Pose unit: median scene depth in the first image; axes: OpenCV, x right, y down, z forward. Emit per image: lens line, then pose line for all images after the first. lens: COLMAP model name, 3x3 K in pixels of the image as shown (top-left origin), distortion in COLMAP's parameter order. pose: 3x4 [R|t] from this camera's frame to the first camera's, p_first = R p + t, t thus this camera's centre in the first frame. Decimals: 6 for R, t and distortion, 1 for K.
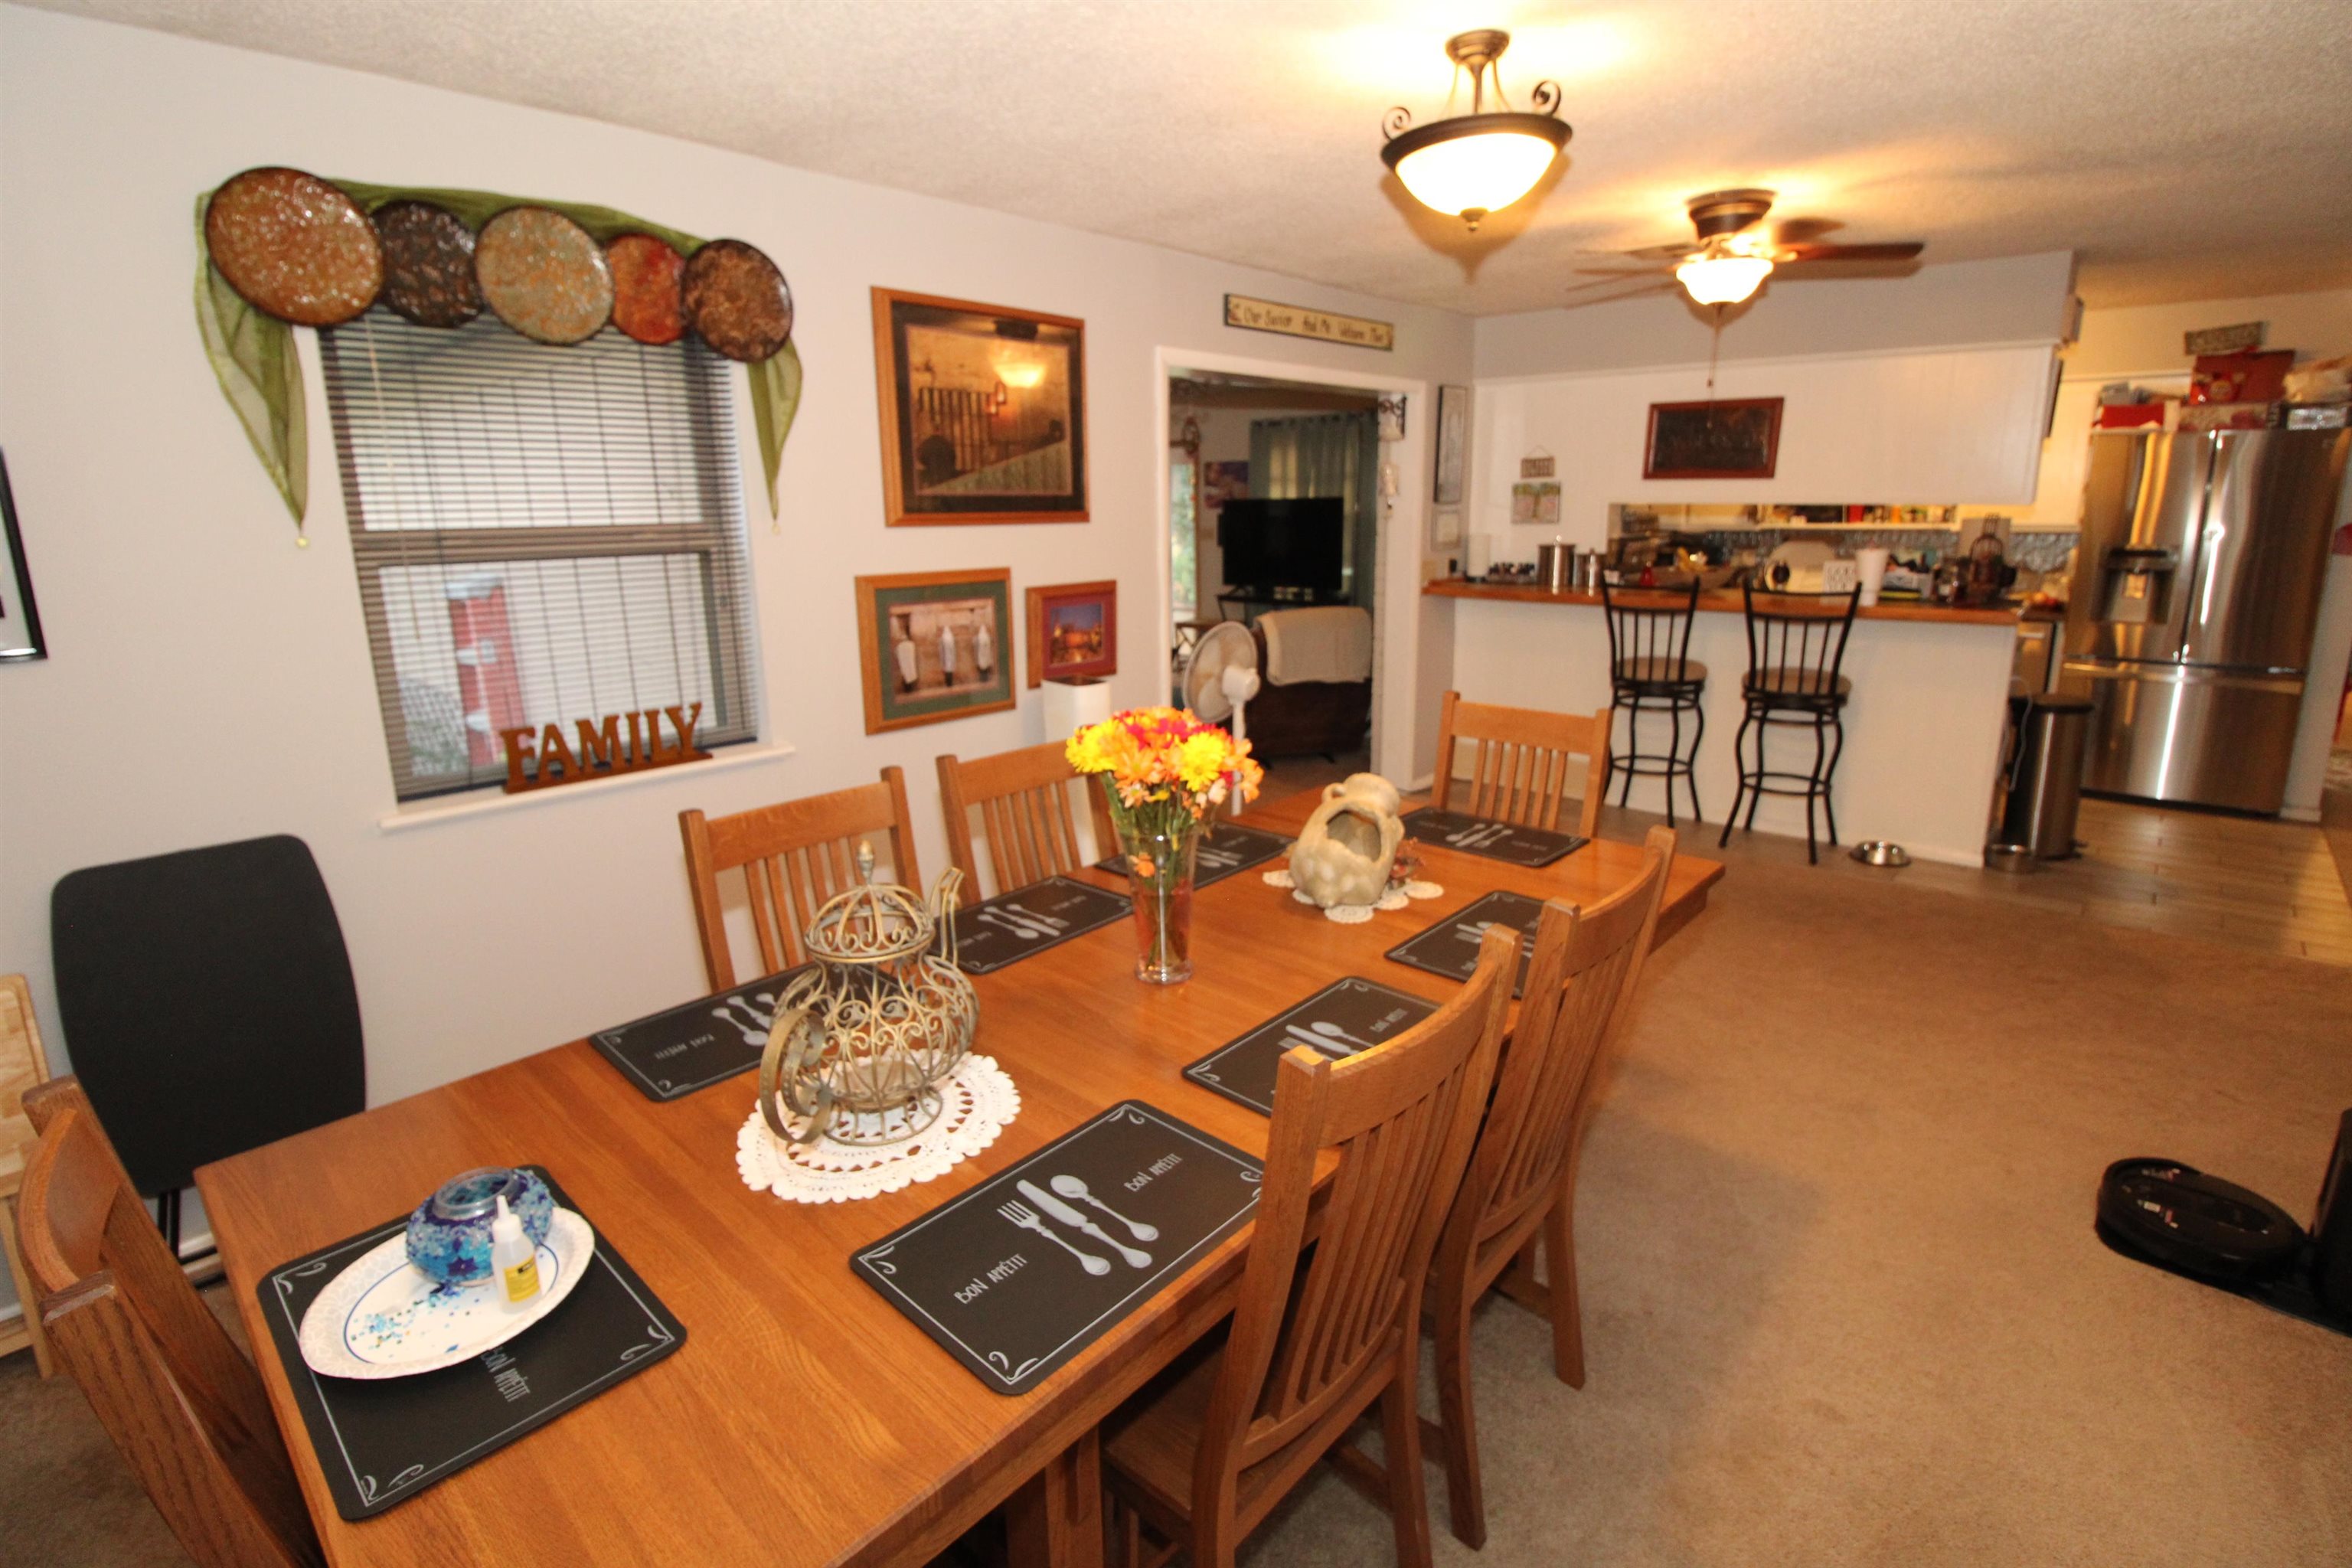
lens RADIAL K [[1095.6, 0, 1173.6], [0, 1095.6, 742.7], [0, 0, 1]] dist [0.004319, -0.016507]
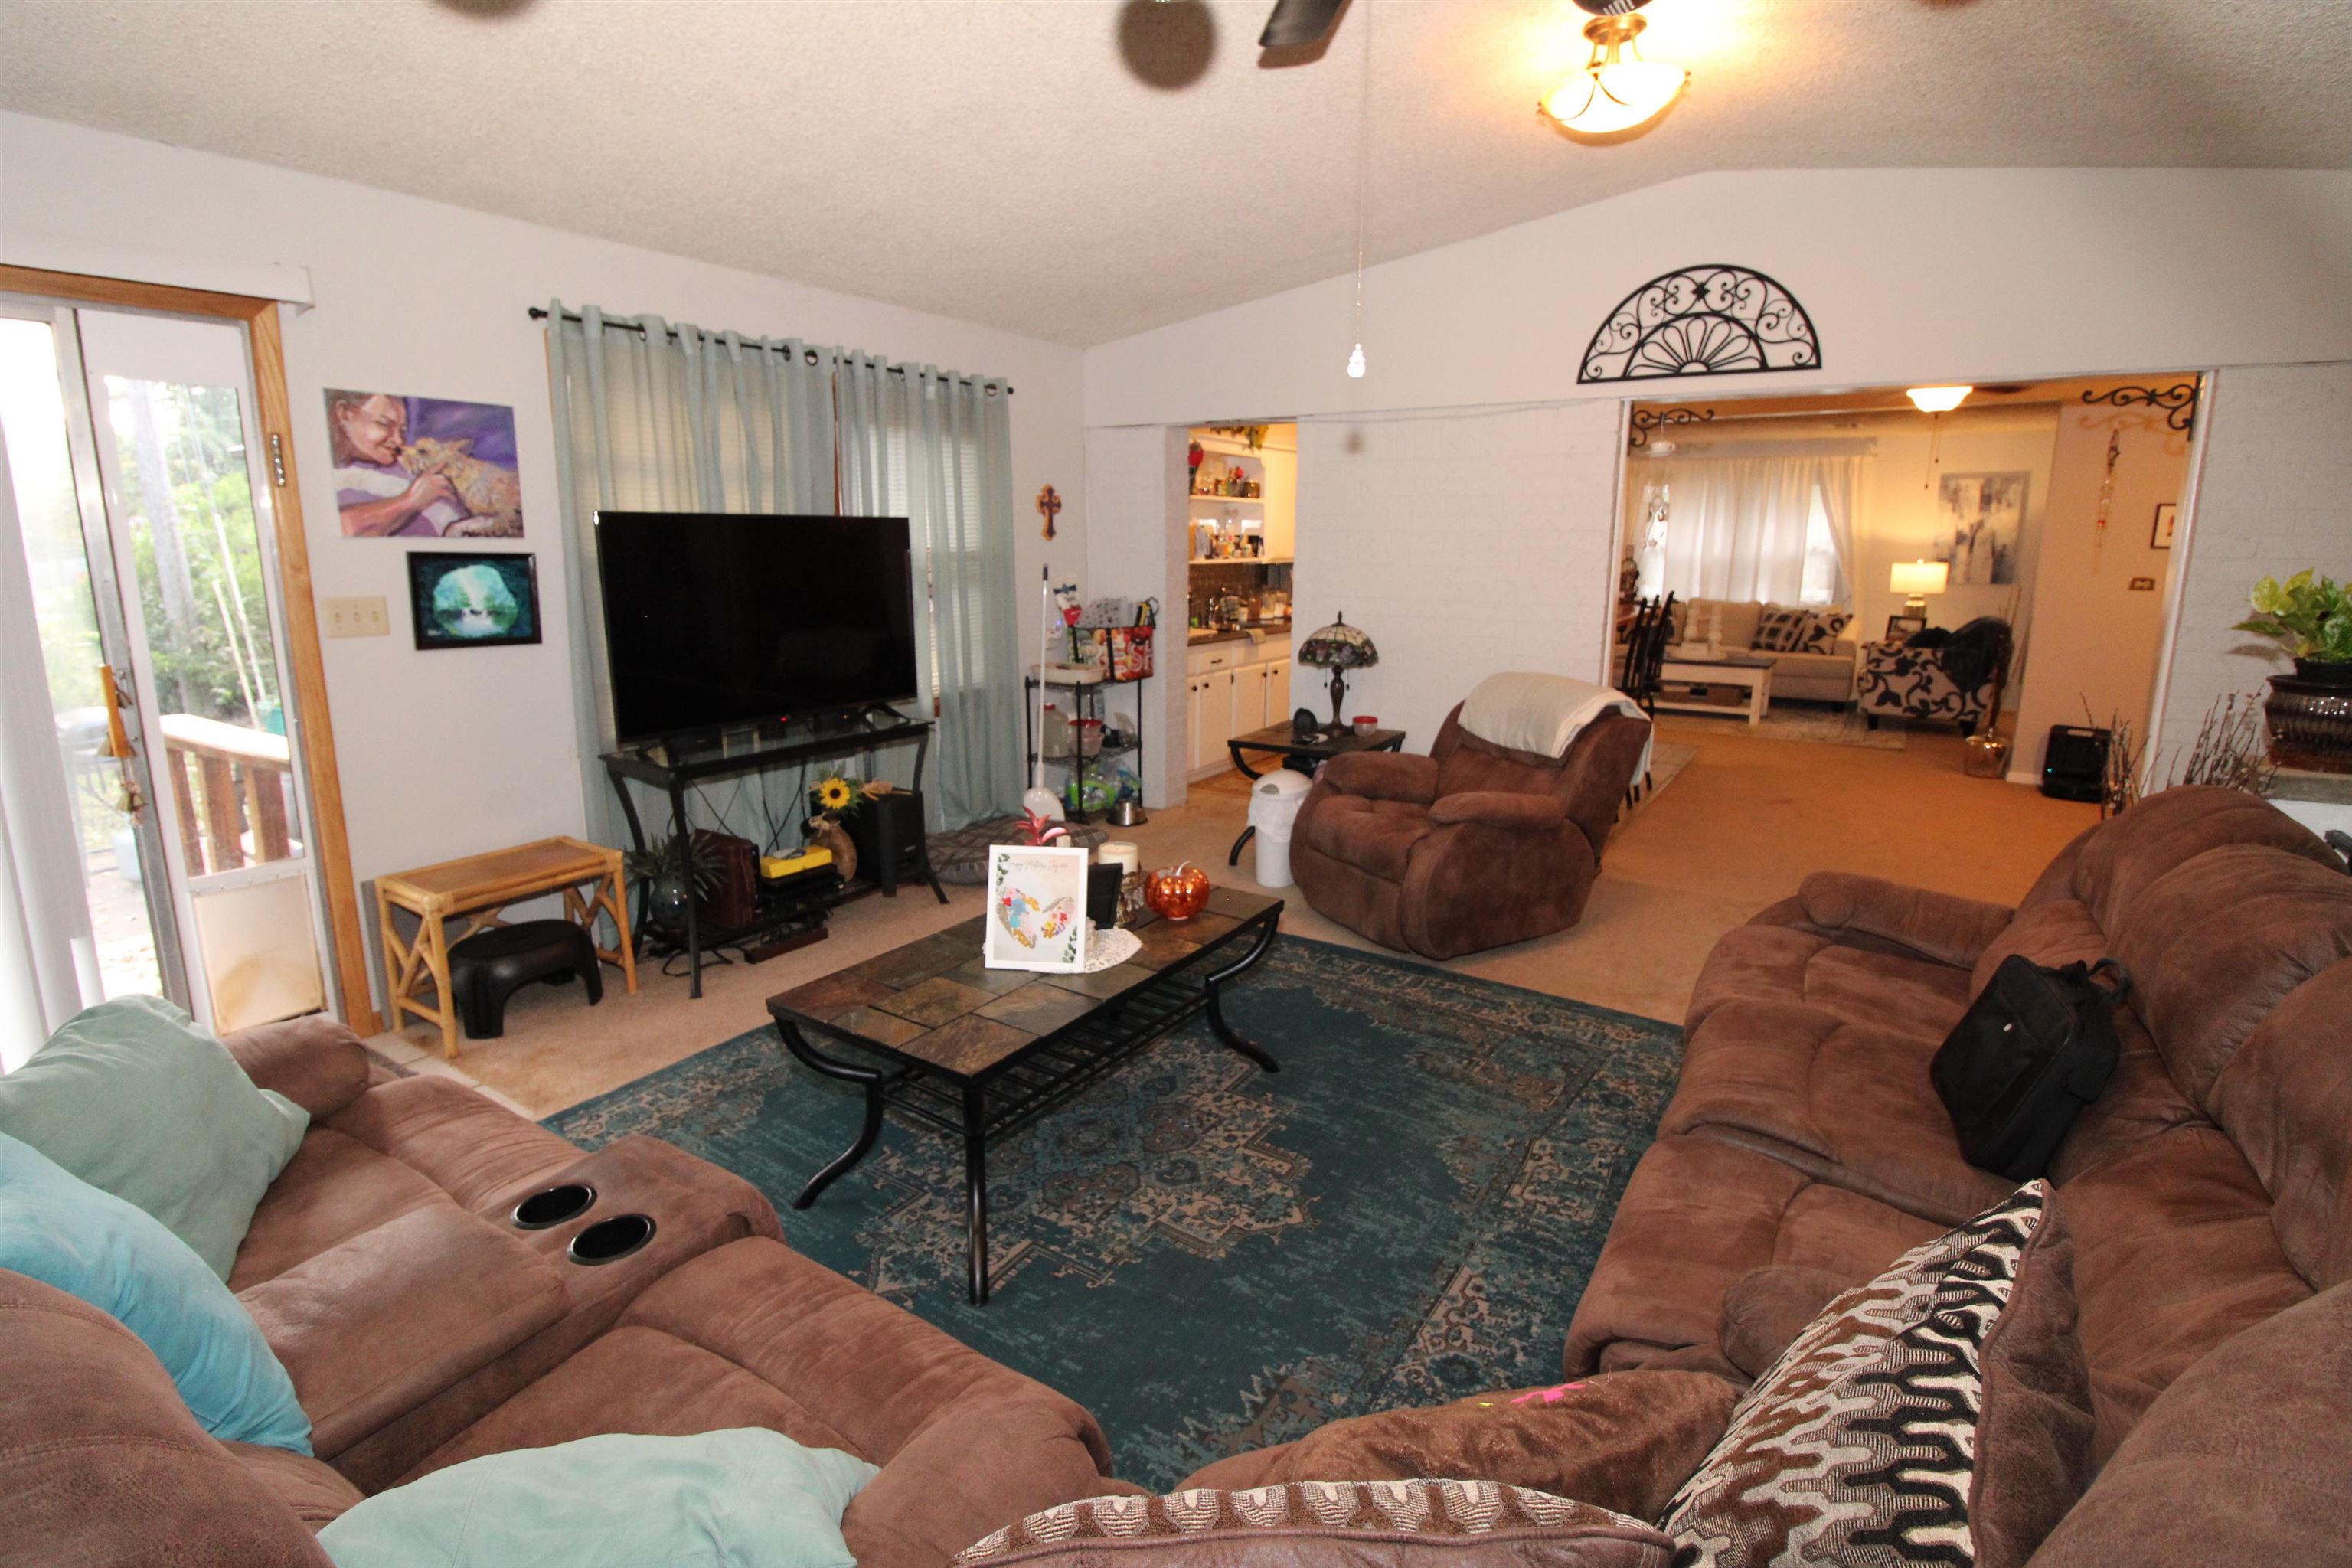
lens RADIAL K [[1095.6, 0, 1173.6], [0, 1095.6, 742.7], [0, 0, 1]] dist [0.004319, -0.016507]
pose [[-0.165409, -0.166112, 0.972135, -0.343665], [0.210915, 0.956950, 0.199404, -0.183686], [-0.963408, 0.238021, -0.123252, 0.890581]]
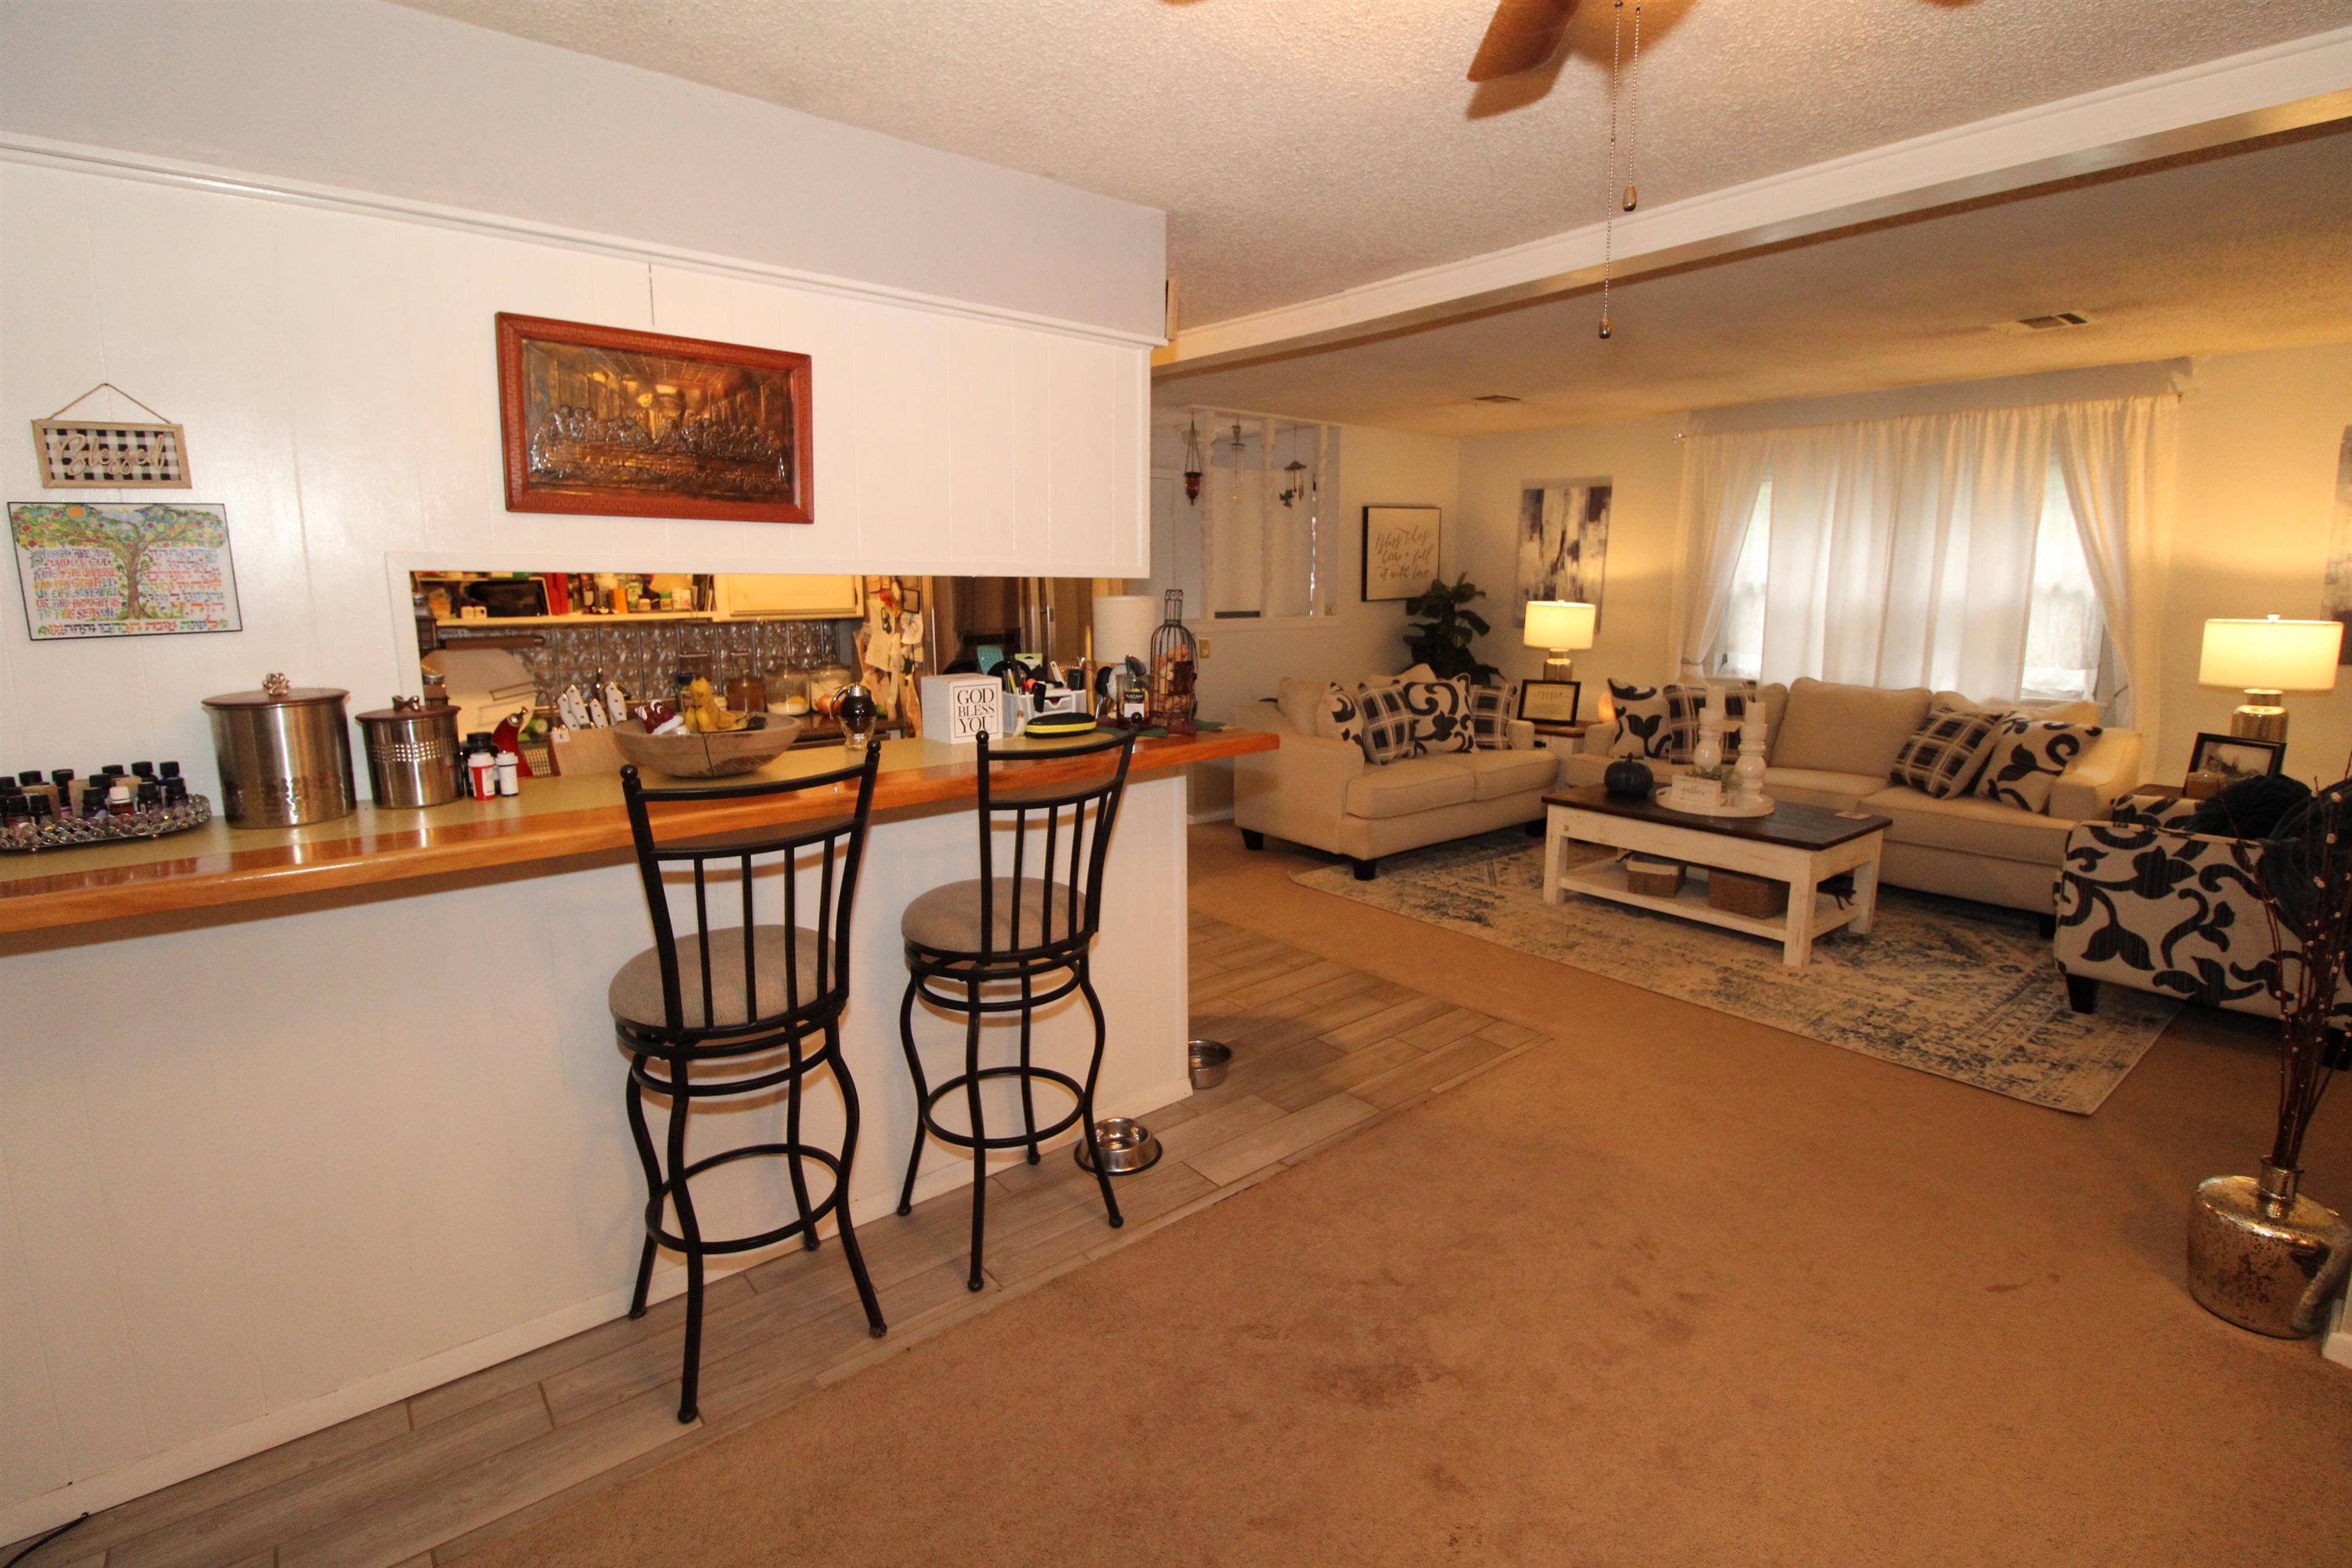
lens RADIAL K [[1095.6, 0, 1173.6], [0, 1095.6, 742.7], [0, 0, 1]] dist [0.004319, -0.016507]
pose [[0.147935, -0.134060, 0.979869, 0.044933], [0.214773, 0.971481, 0.100487, -0.087809], [-0.965395, 0.195583, 0.172508, 0.426859]]
